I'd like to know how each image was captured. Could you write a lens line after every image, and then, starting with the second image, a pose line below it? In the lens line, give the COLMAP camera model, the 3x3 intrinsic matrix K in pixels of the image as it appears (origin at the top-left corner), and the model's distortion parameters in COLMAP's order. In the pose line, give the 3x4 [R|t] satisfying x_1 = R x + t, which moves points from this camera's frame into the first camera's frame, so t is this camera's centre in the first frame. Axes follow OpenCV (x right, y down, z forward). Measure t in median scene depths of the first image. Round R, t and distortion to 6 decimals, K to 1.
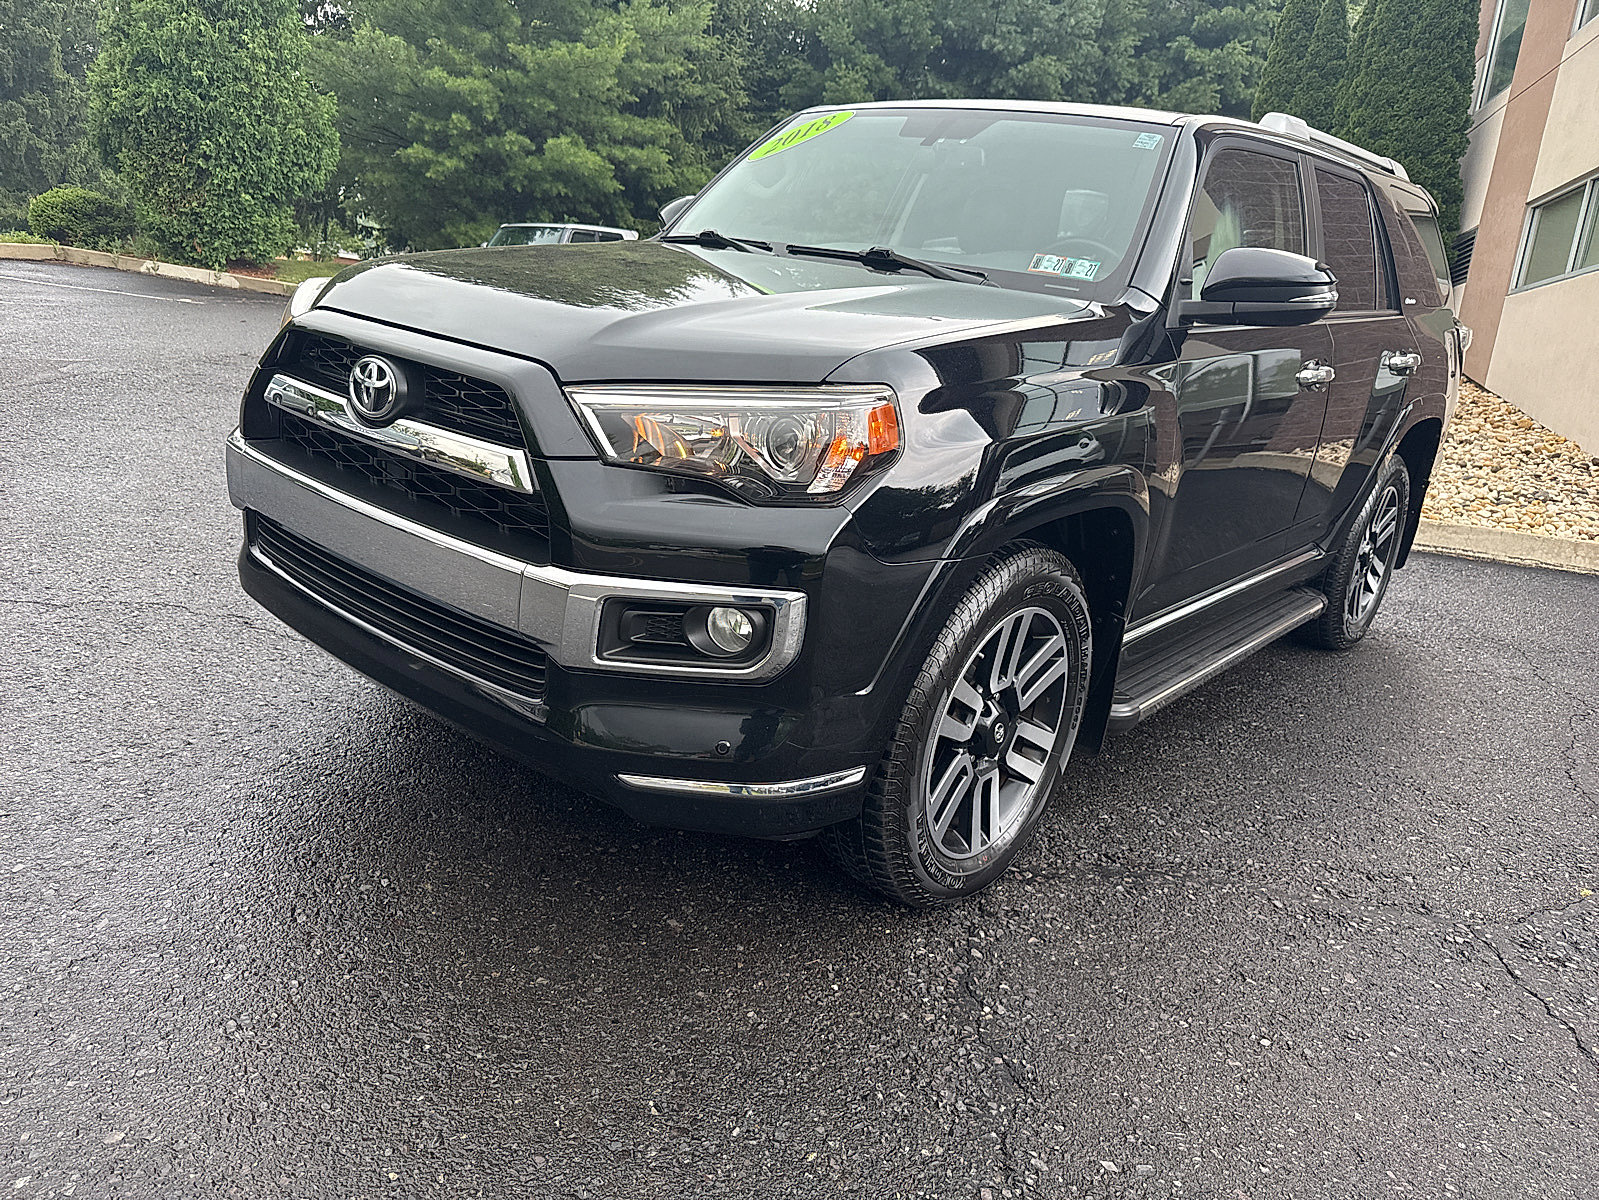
lens RADIAL K [[1140.9, 0, 788.4], [0, 1140.9, 602.7], [0, 0, 1]] dist [0.018163, -0.013808]
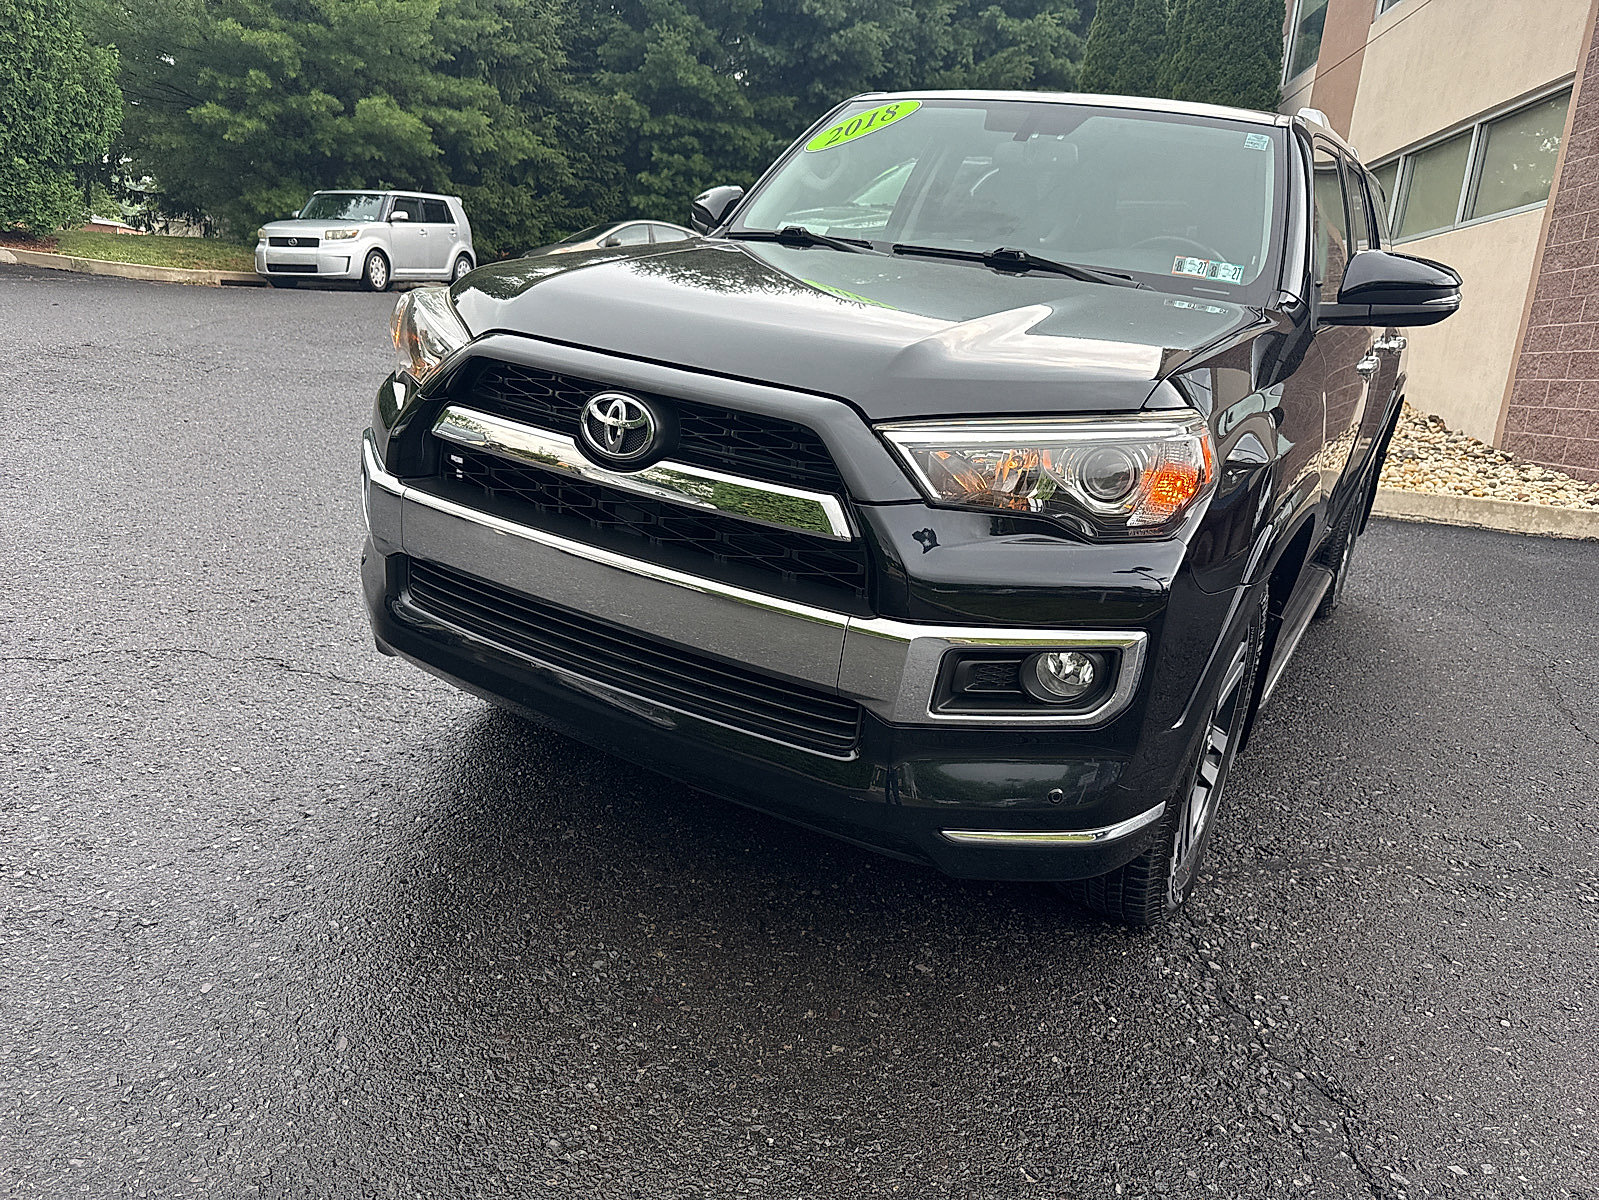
lens RADIAL K [[1140.9, 0, 789.1], [0, 1140.9, 606.8], [0, 0, 1]] dist [0.018163, -0.013808]
pose [[0.985493, -0.057164, 0.159801, -0.156538], [0.051999, 0.997986, 0.036322, -0.028973], [-0.161555, -0.027485, 0.986481, 0.033074]]
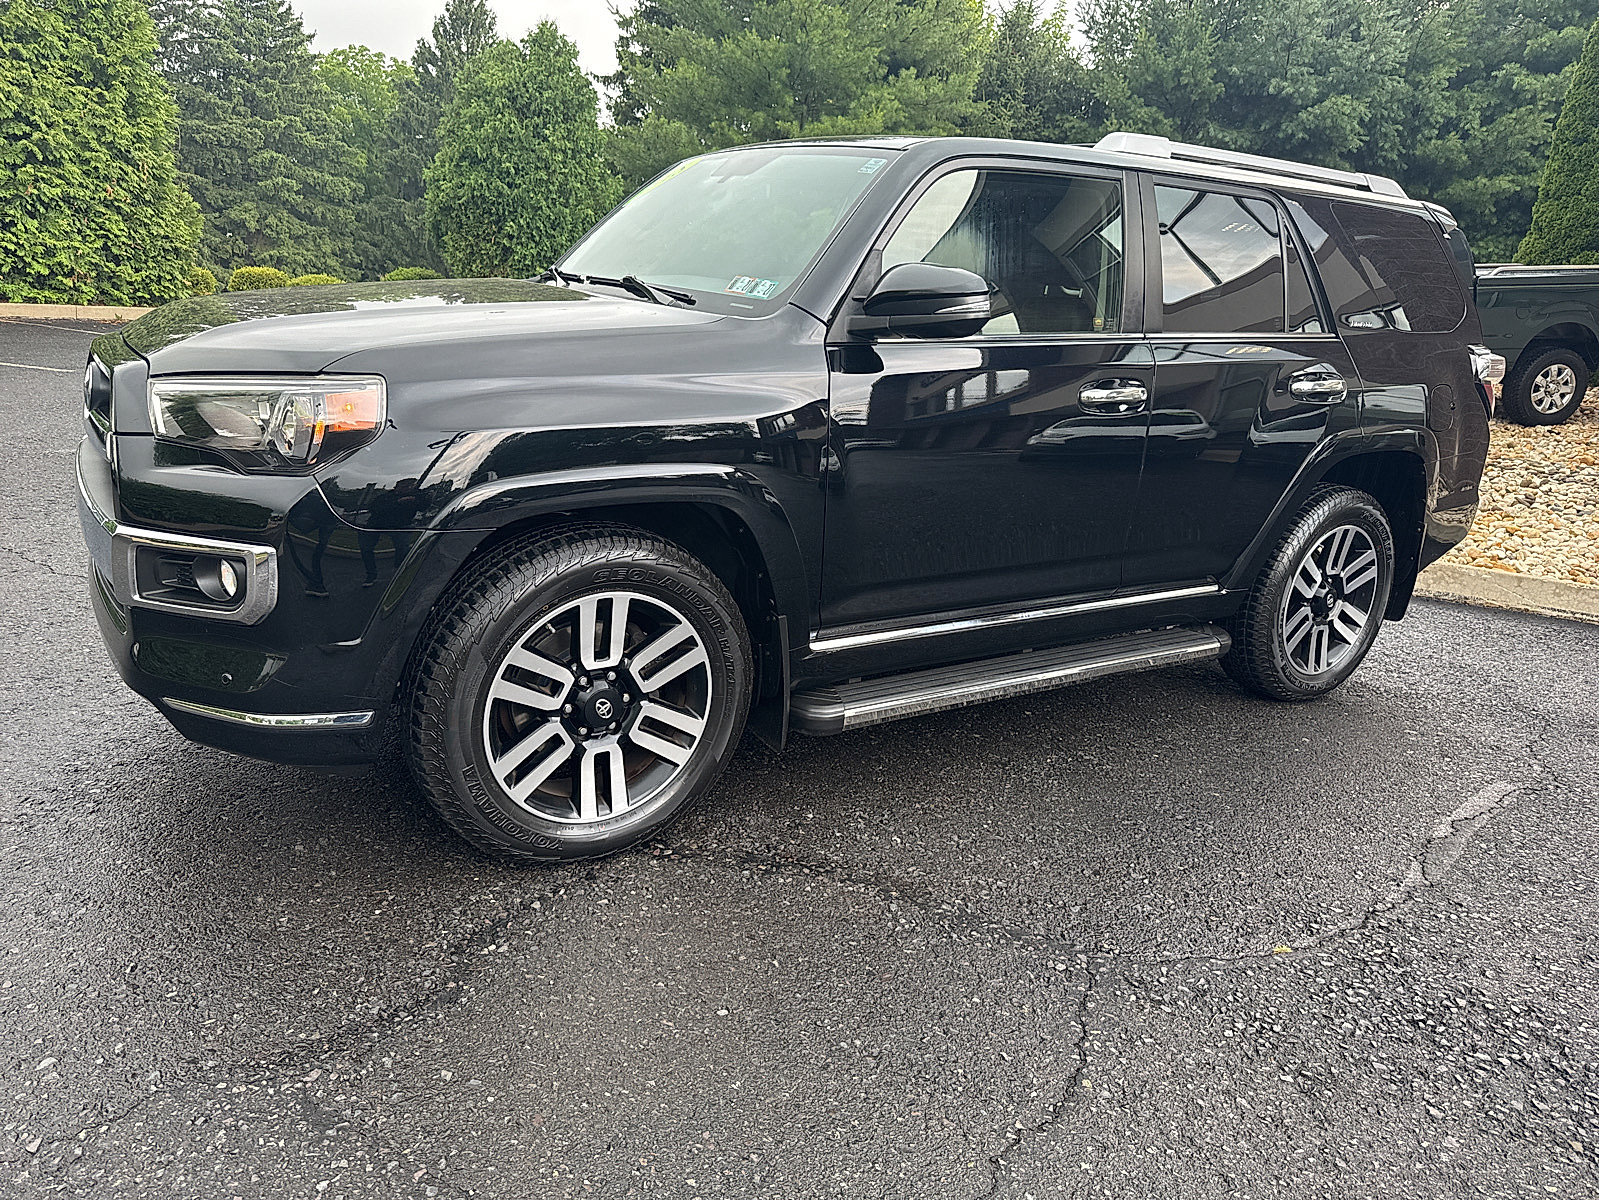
lens RADIAL K [[1140.9, 0, 788.6], [0, 1140.9, 597.3], [0, 0, 1]] dist [0.018163, -0.013808]
pose [[0.961119, 0.047120, -0.272083, 0.305032], [-0.062214, 0.996950, -0.047115, 0.023144], [0.269033, 0.062211, 0.961120, 0.001949]]
